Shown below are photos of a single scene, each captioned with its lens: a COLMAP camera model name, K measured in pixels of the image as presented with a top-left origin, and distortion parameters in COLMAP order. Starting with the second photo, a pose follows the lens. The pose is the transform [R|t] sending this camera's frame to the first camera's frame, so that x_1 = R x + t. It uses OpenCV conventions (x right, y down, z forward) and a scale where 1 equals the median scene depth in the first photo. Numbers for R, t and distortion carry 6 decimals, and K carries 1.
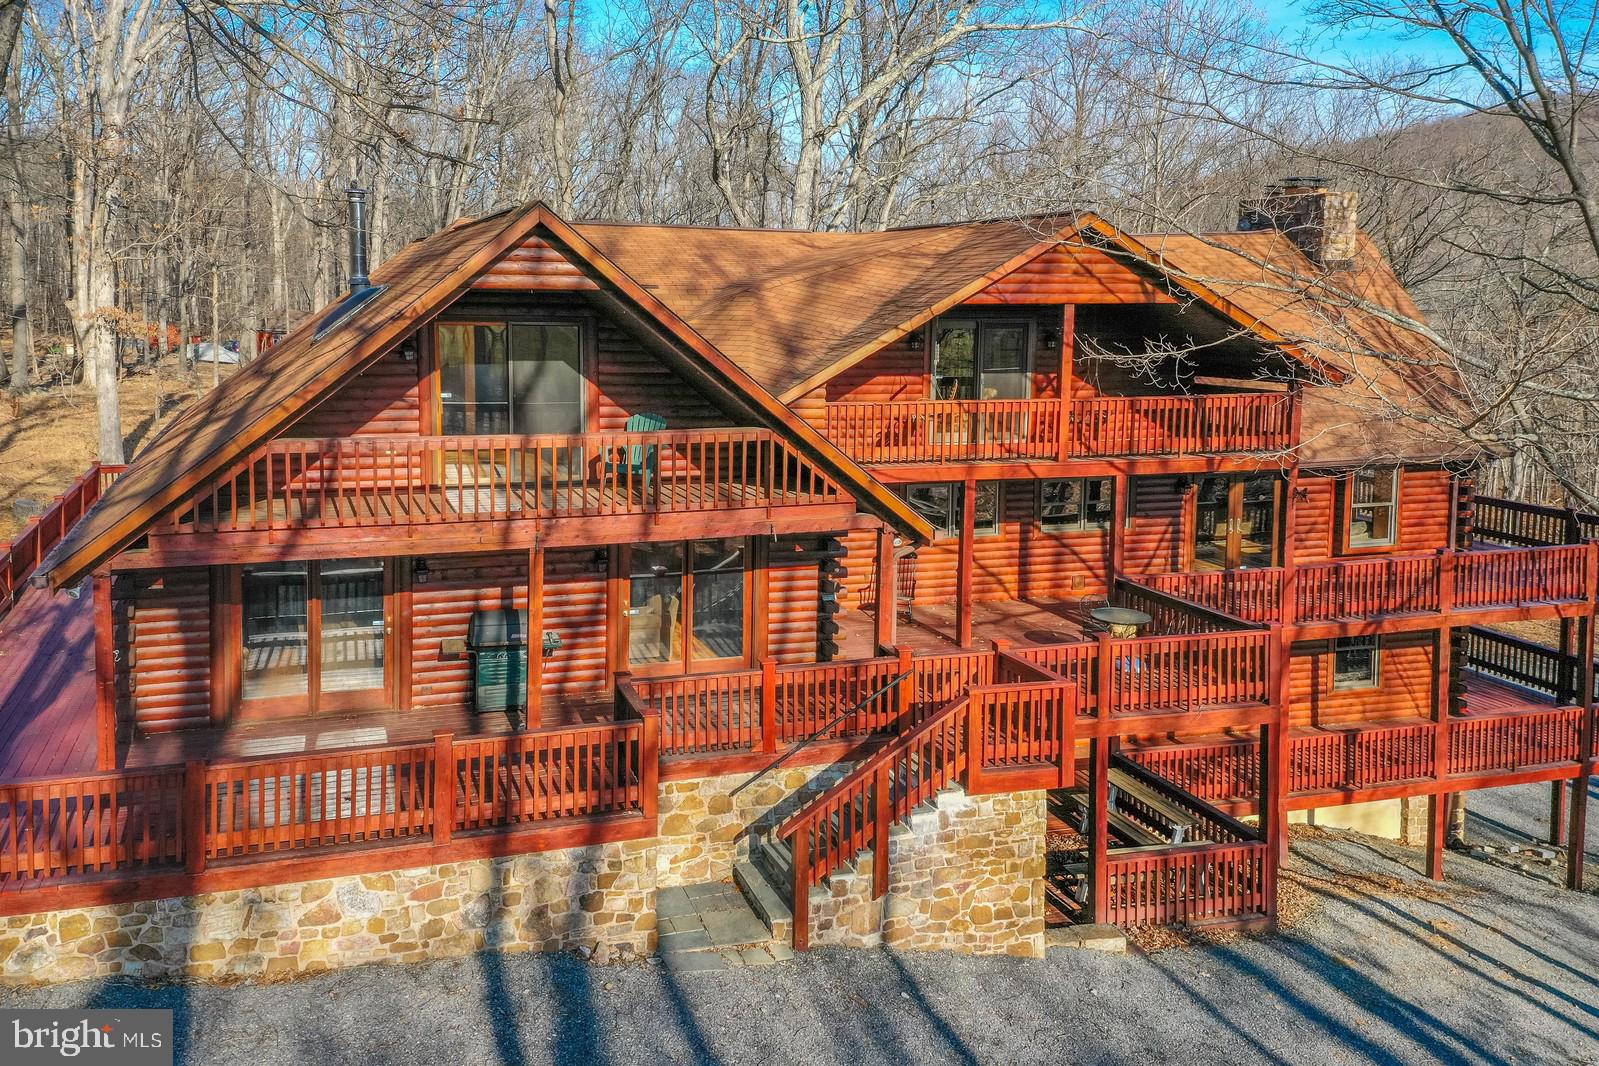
lens RADIAL K [[1118.2, 0, 797.0], [0, 1118.2, 434.4], [0, 0, 1]] dist [0.109907, -0.092586]
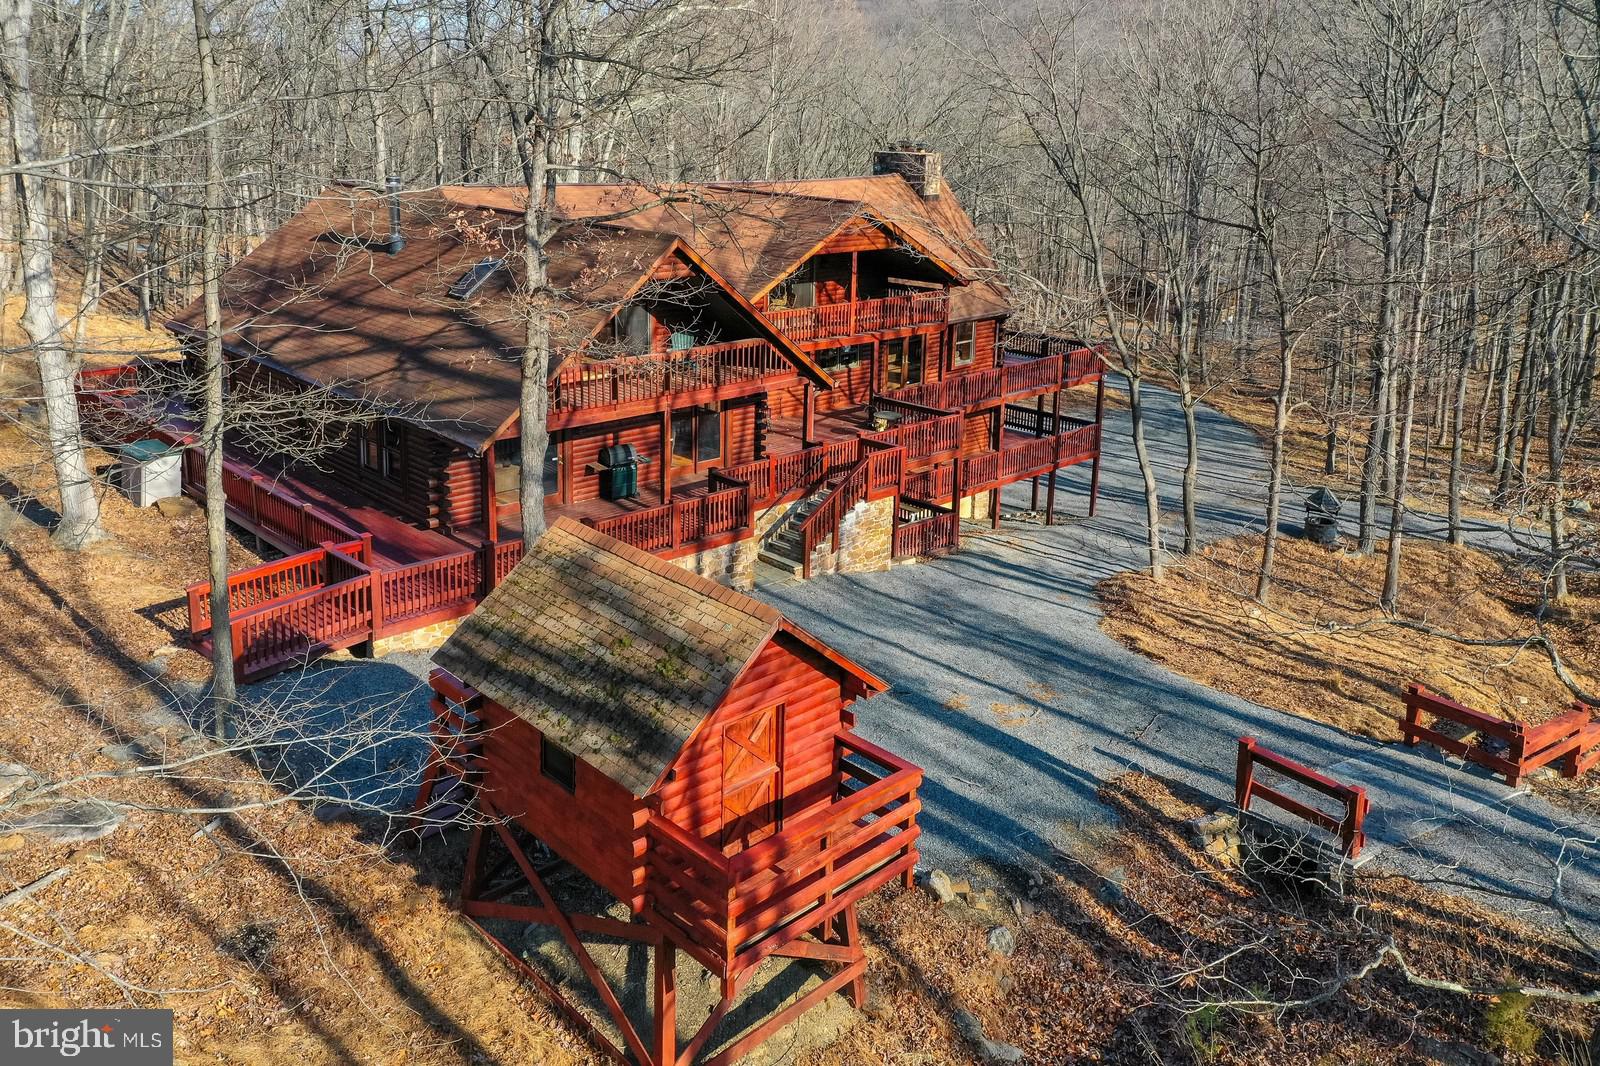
lens RADIAL K [[1118.9, 0, 797.5], [0, 1118.9, 434.4], [0, 0, 1]] dist [0.109907, -0.092586]
pose [[0.894589, -0.105629, 0.434228, -0.732685], [0.032351, 0.984422, 0.172817, -0.154641], [-0.445718, -0.140552, 0.884070, -0.682748]]
